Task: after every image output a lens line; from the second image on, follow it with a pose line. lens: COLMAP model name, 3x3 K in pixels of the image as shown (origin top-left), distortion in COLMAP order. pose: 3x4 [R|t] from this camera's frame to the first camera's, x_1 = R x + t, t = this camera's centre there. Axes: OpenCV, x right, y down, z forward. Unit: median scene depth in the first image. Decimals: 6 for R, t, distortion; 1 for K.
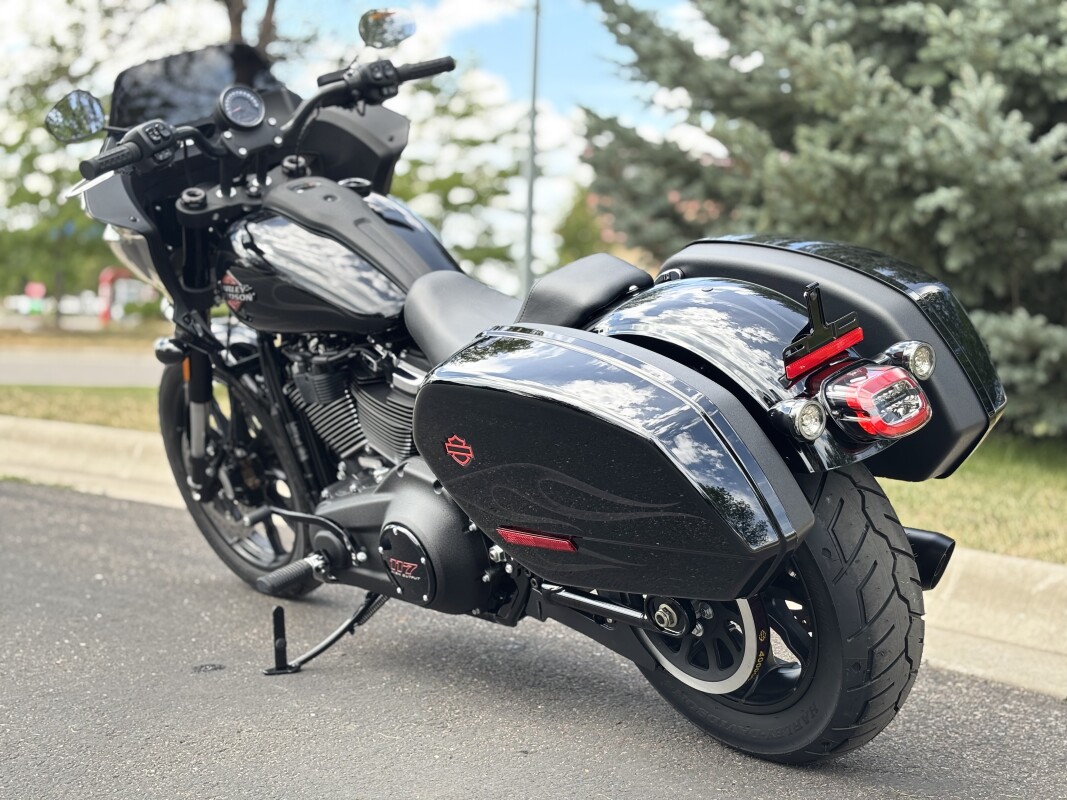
lens RADIAL K [[1599.7, 0, 533.5], [0, 1599.7, 400.0], [0, 0, 1]] dist [0.117565, -0.047052]
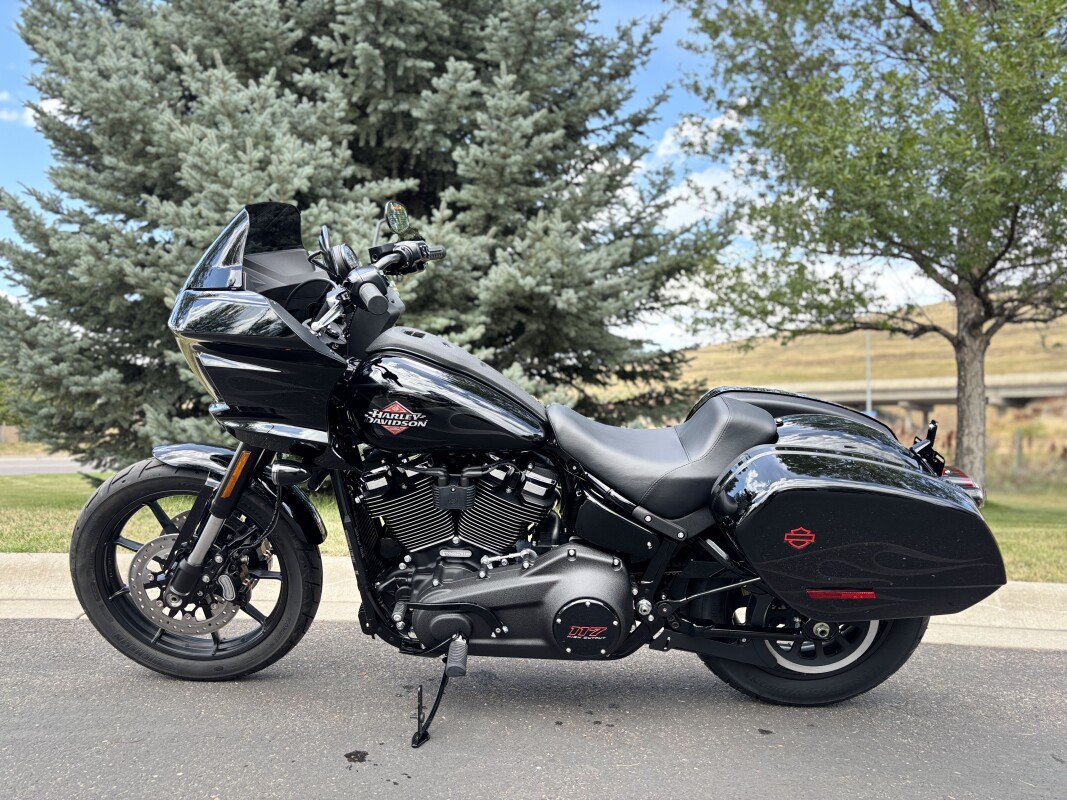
lens RADIAL K [[797.5, 0, 533.5], [0, 797.5, 400.0], [0, 0, 1]] dist [0.110253, -0.066586]
pose [[0.678617, 0.019239, 0.734241, -0.261112], [0.041040, 0.997102, -0.064058, -0.018832], [-0.733345, 0.073604, 0.675860, 0.252880]]
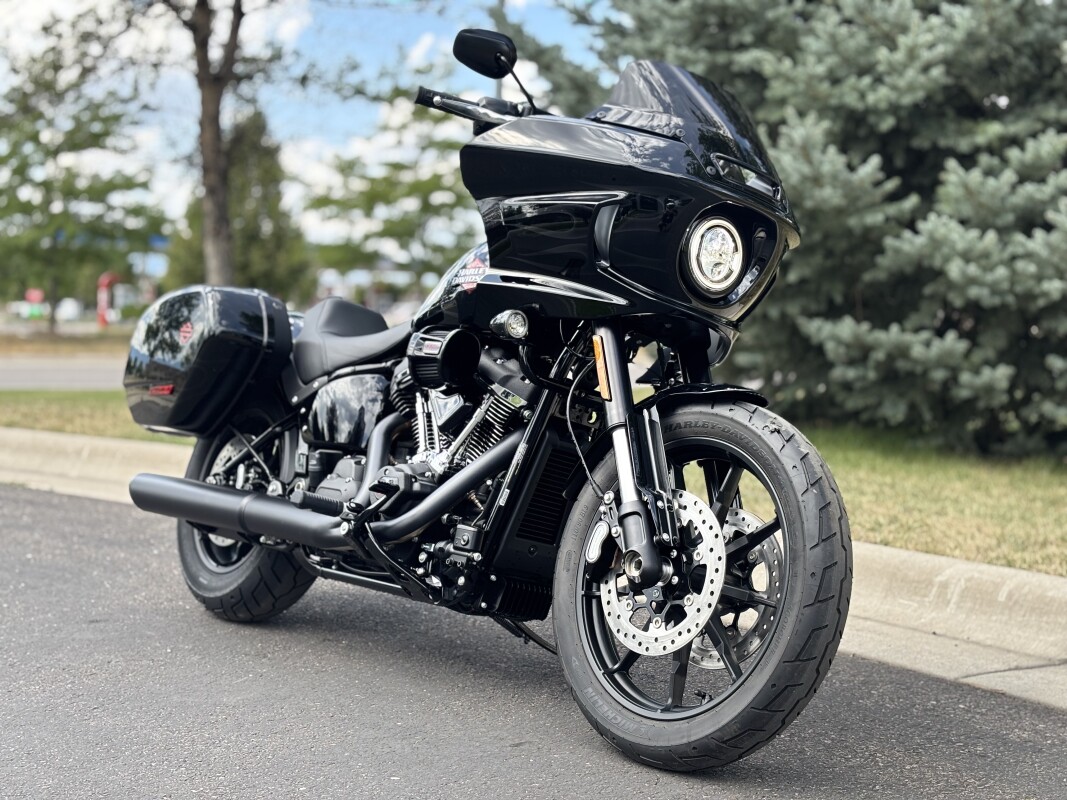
lens RADIAL K [[1584.2, 0, 490.7], [0, 1584.2, 400.5], [0, 0, 1]] dist [0.104768, -0.084889]
pose [[0.999681, -0.016795, -0.018845, 0.072108], [0.016827, 0.999857, 0.001524, -0.002636], [0.018817, -0.001841, 0.999821, -0.138068]]
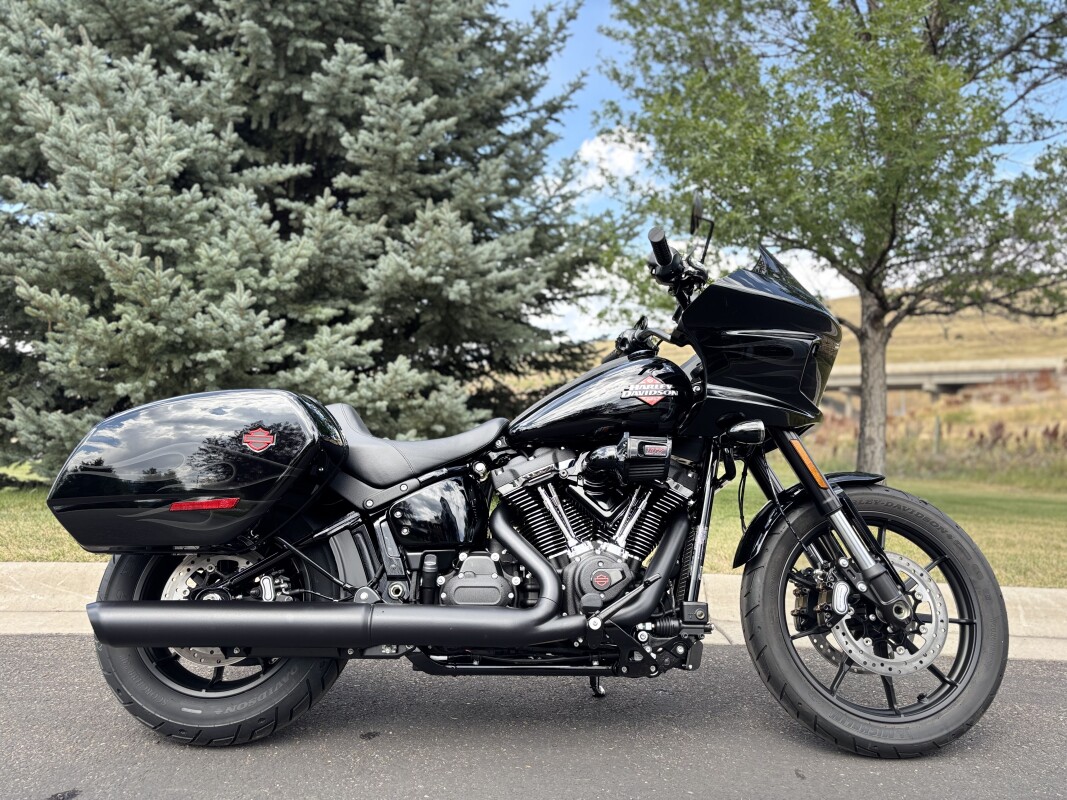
lens RADIAL K [[797.5, 0, 533.5], [0, 797.5, 400.0], [0, 0, 1]] dist [0.110253, -0.066586]
pose [[0.643041, 0.005074, 0.765815, -0.197724], [0.042537, 0.998198, -0.042331, -0.026212], [-0.764650, 0.059796, 0.641666, 0.193209]]
